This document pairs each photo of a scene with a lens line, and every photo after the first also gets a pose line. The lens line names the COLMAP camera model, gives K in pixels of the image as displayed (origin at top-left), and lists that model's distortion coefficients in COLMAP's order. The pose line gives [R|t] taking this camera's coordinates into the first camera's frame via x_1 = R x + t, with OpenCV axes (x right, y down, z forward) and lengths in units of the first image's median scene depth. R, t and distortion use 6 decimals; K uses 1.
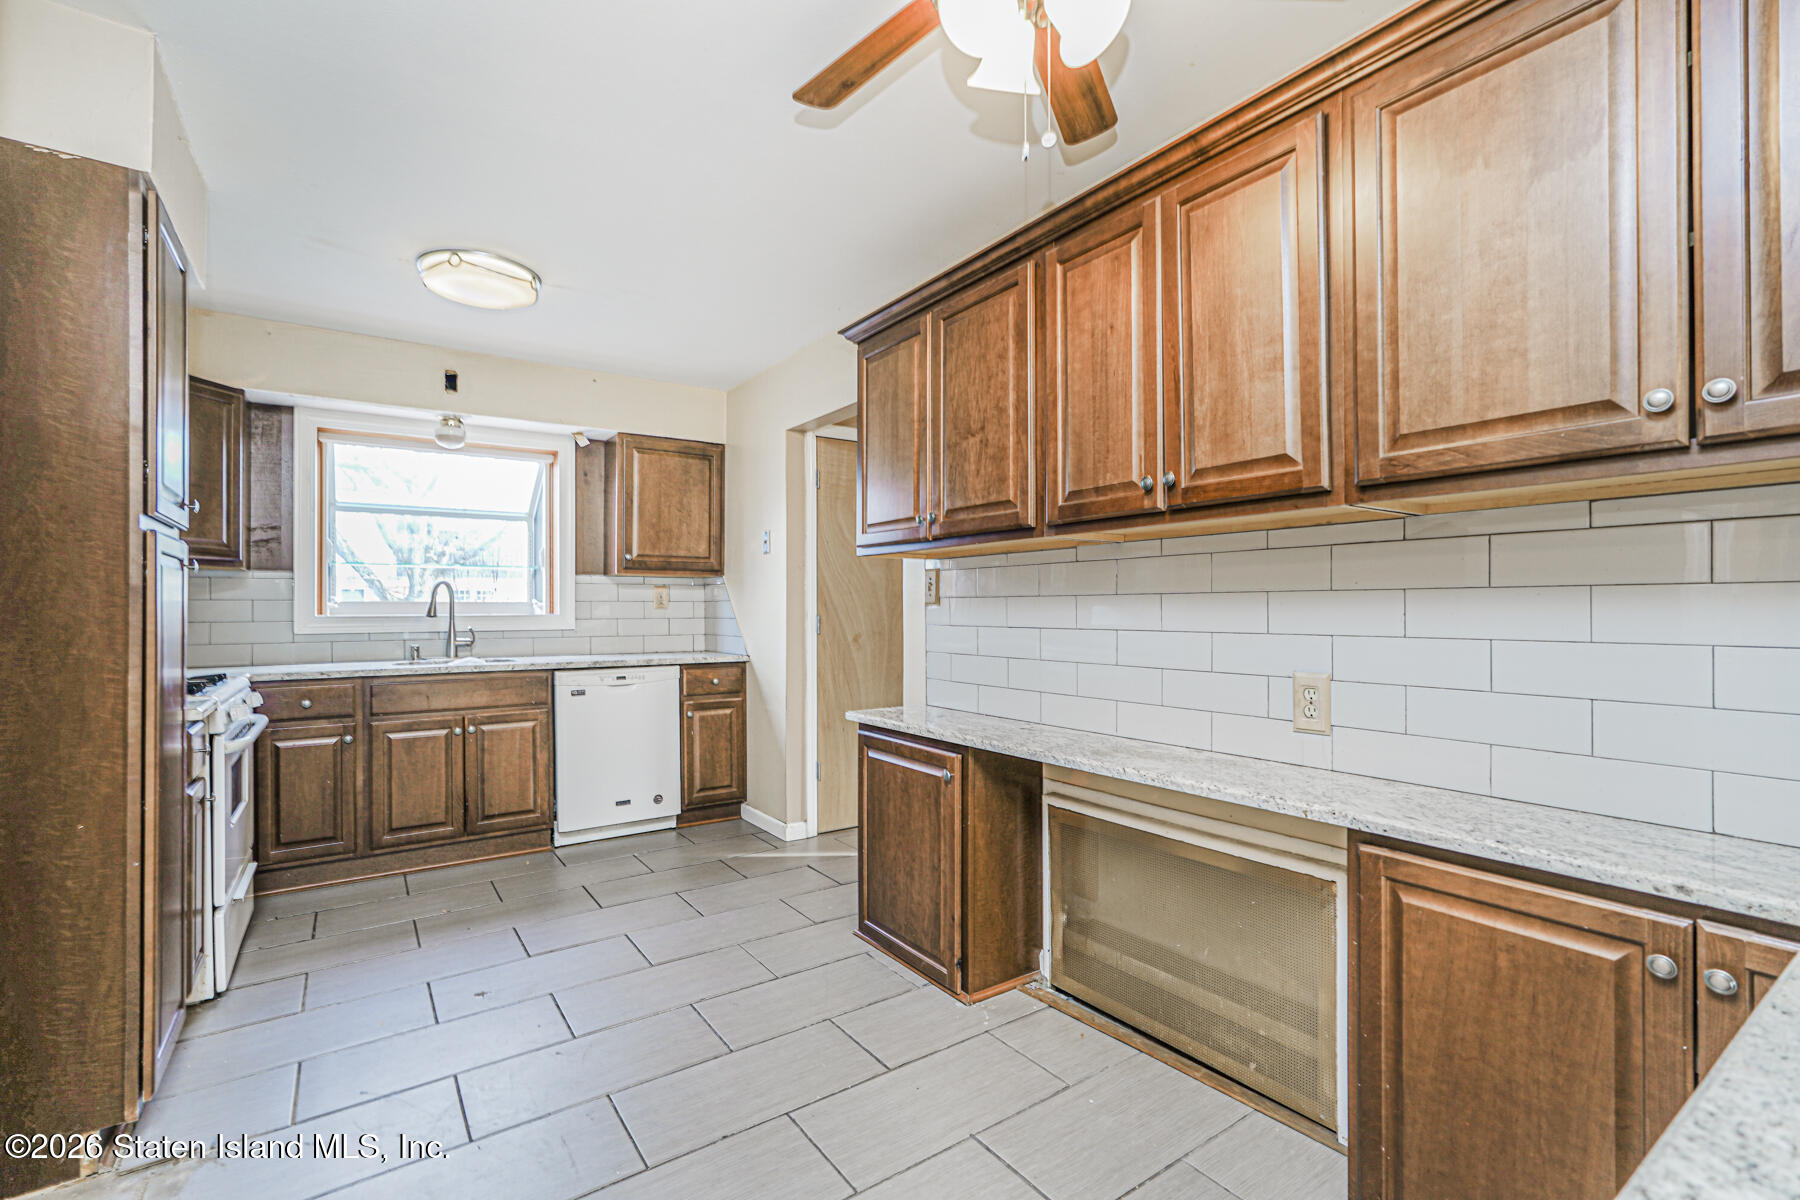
lens RADIAL K [[792.4, 0, 895.0], [0, 792.4, 608.6], [0, 0, 1]] dist [-0.014785, 0.006810]
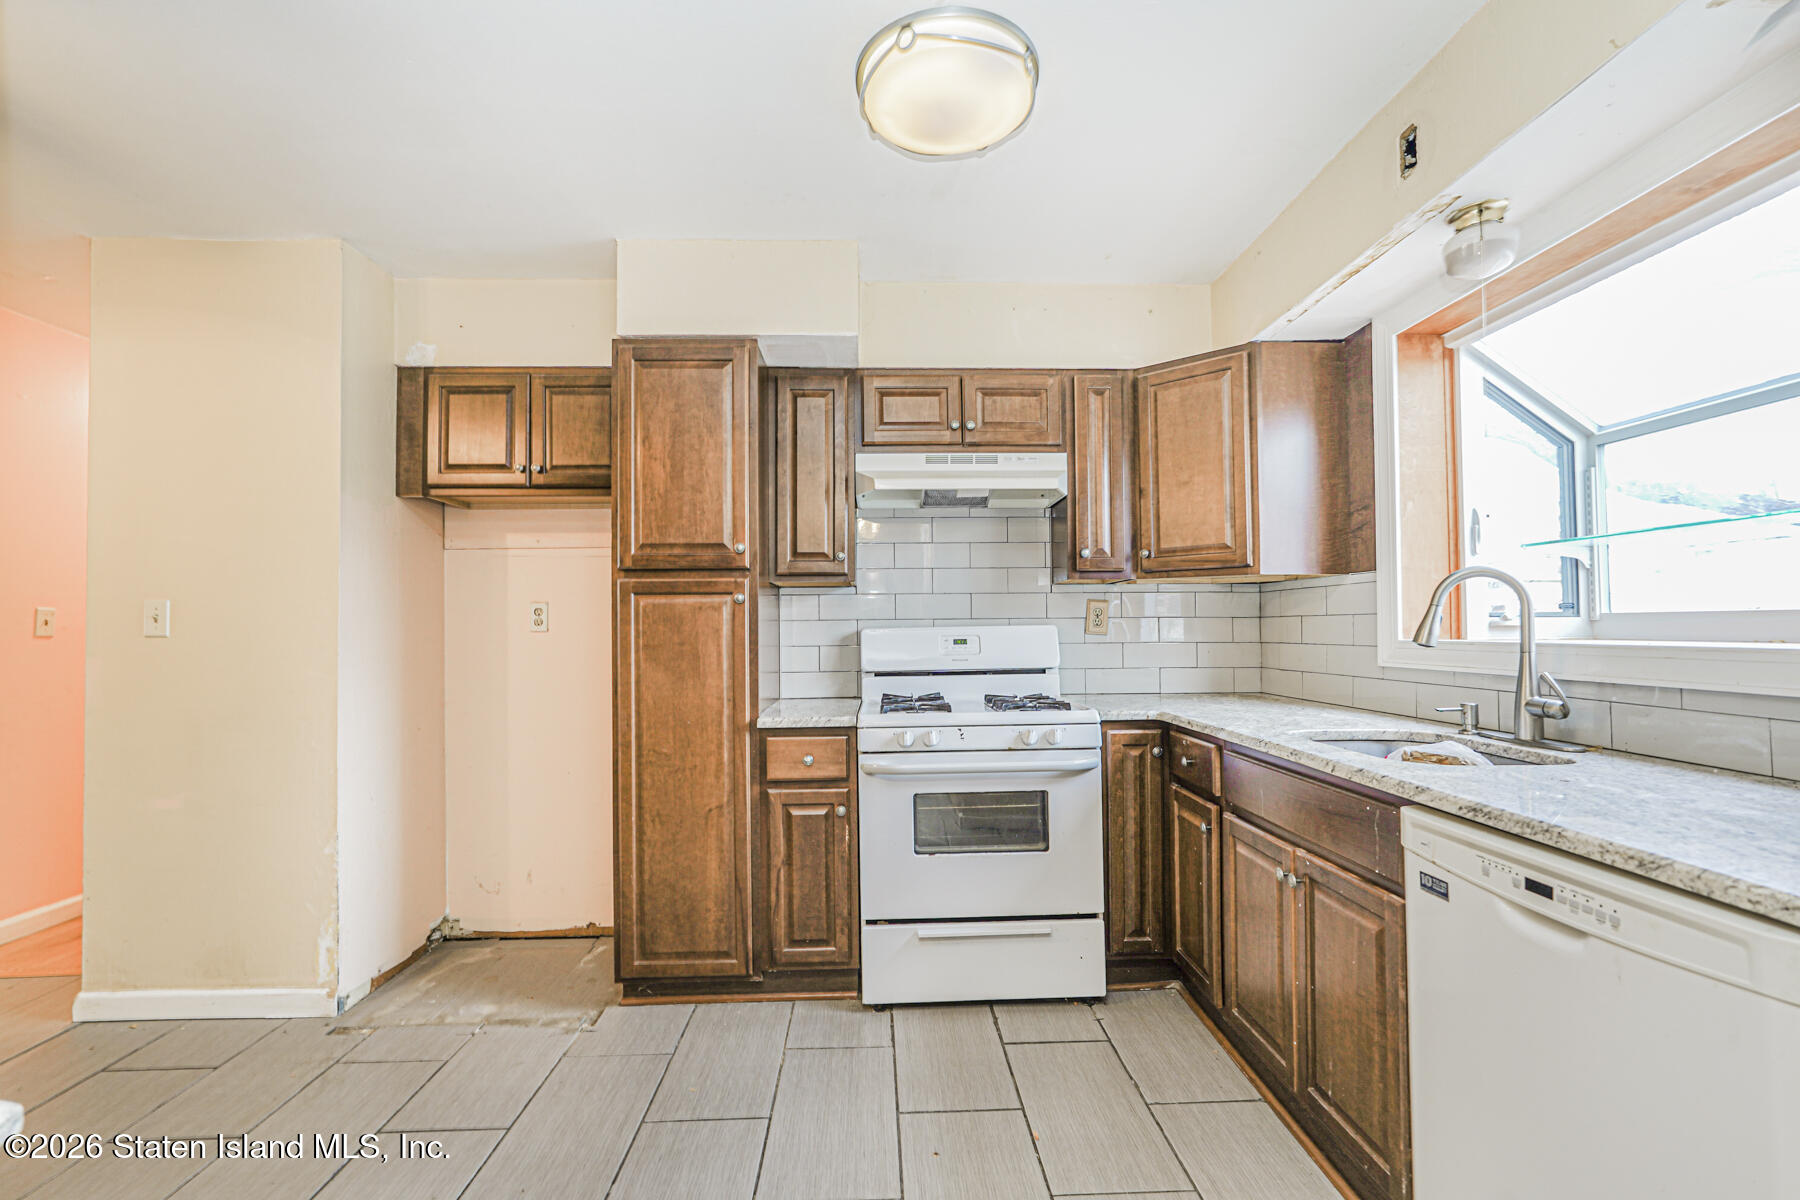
lens RADIAL K [[792.4, 0, 906.2], [0, 792.4, 608.7], [0, 0, 1]] dist [-0.014785, 0.006810]
pose [[-0.535165, -0.013120, -0.844646, -0.002491], [0.009110, 0.999732, -0.021301, -0.004520], [0.844698, -0.019094, -0.534902, 0.962681]]
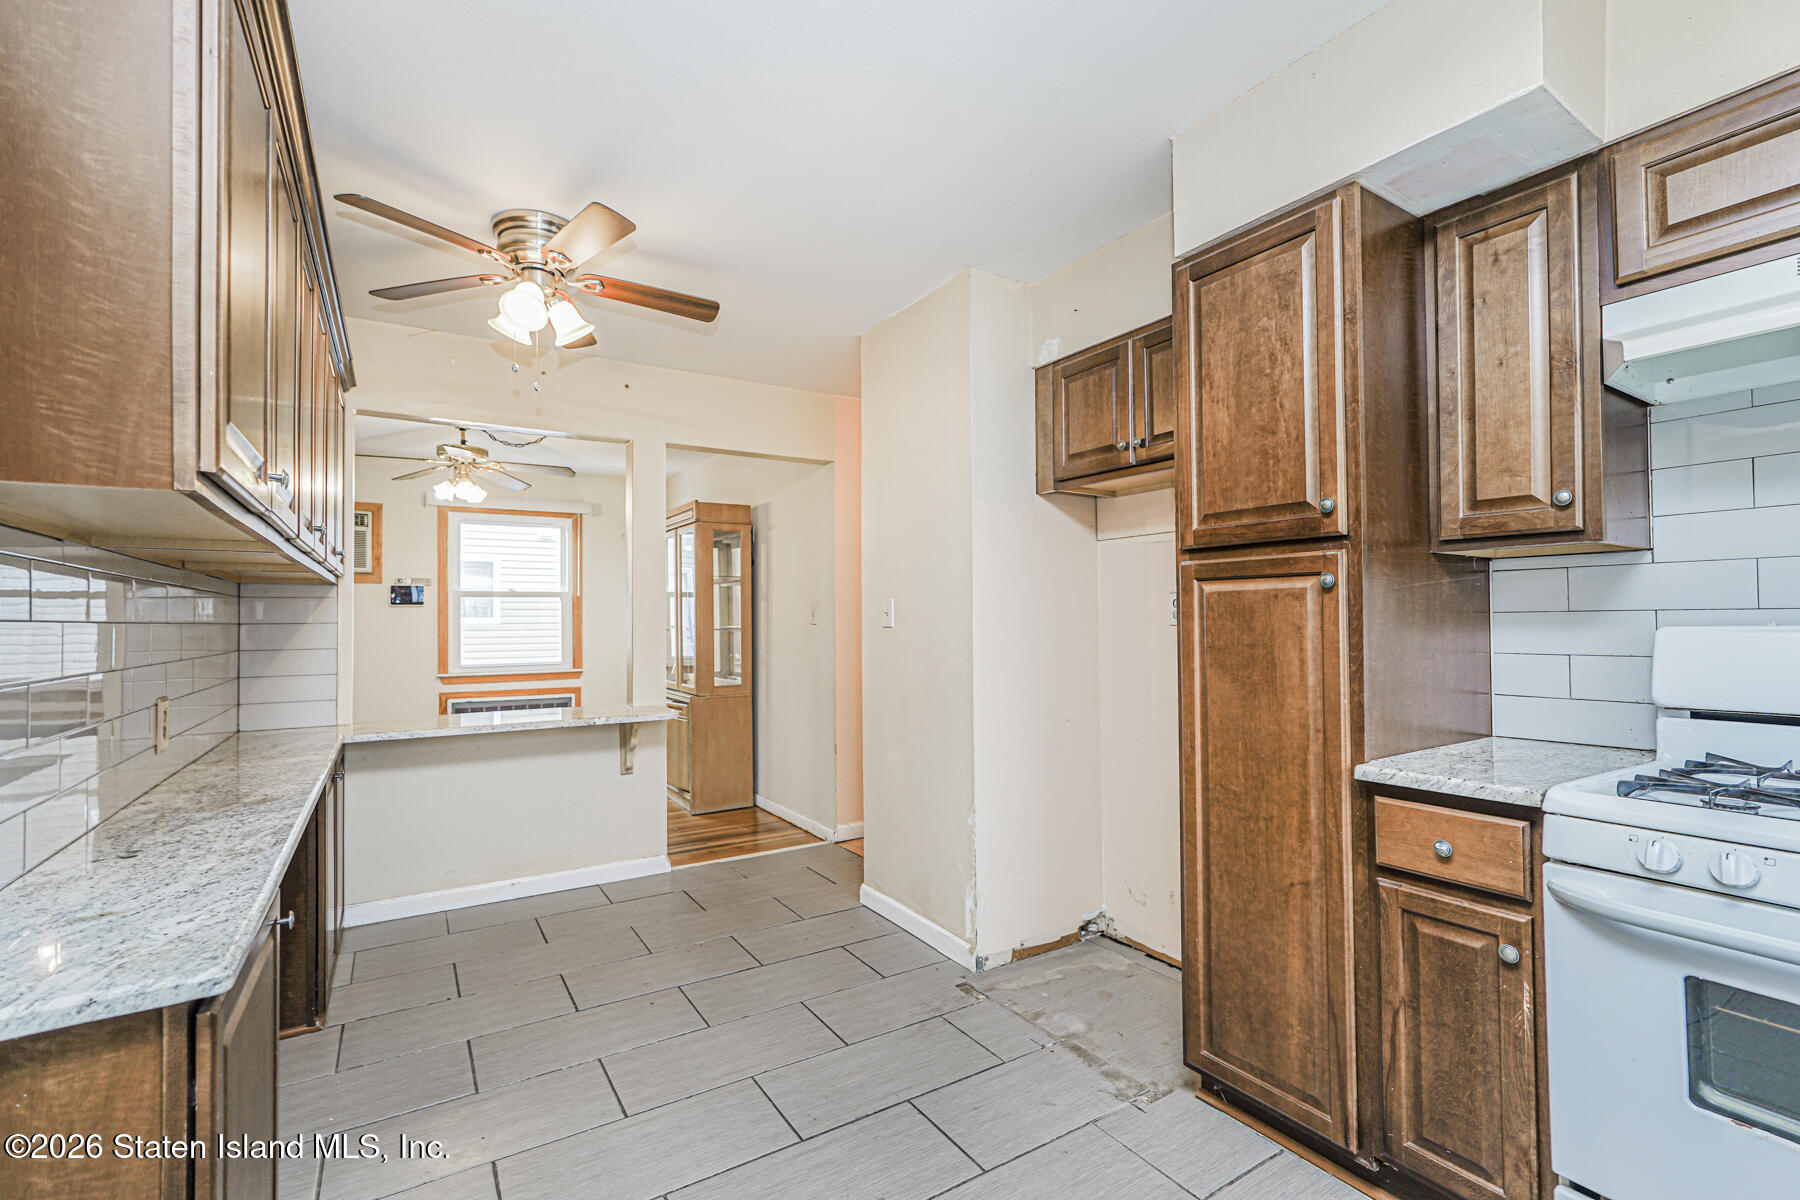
lens RADIAL K [[792.4, 0, 902.6], [0, 792.4, 607.2], [0, 0, 1]] dist [-0.014785, 0.006810]
pose [[-0.999377, 0.007380, 0.034511, -0.250875], [0.006831, 0.999848, -0.016011, -0.008168], [-0.034624, -0.015765, -0.999276, 0.940592]]
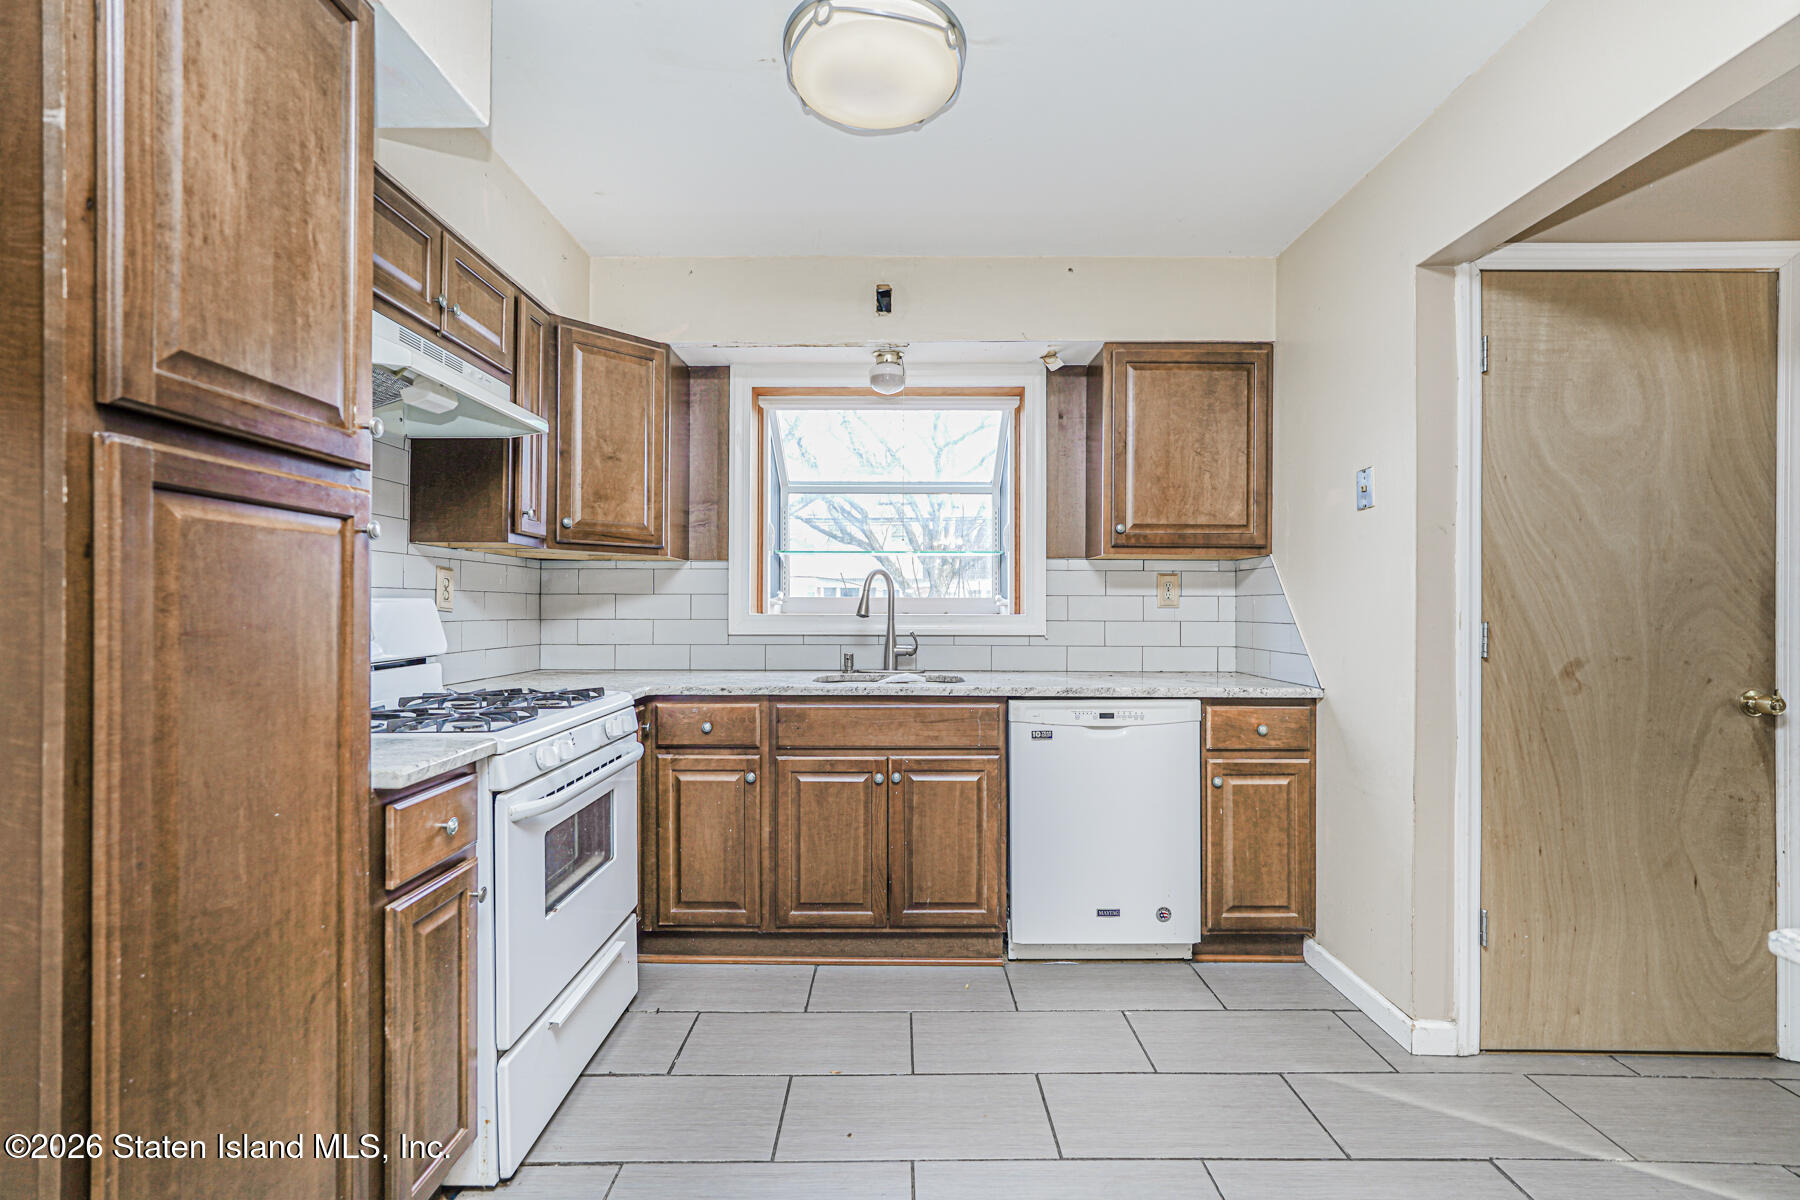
lens RADIAL K [[792.4, 0, 900.4], [0, 792.4, 606.5], [0, 0, 1]] dist [-0.014785, 0.006810]
pose [[0.823607, 0.004178, -0.567146, -0.122790], [-0.004951, 0.999988, 0.000176, 0.000538], [0.567140, 0.002663, 0.823617, 0.383061]]
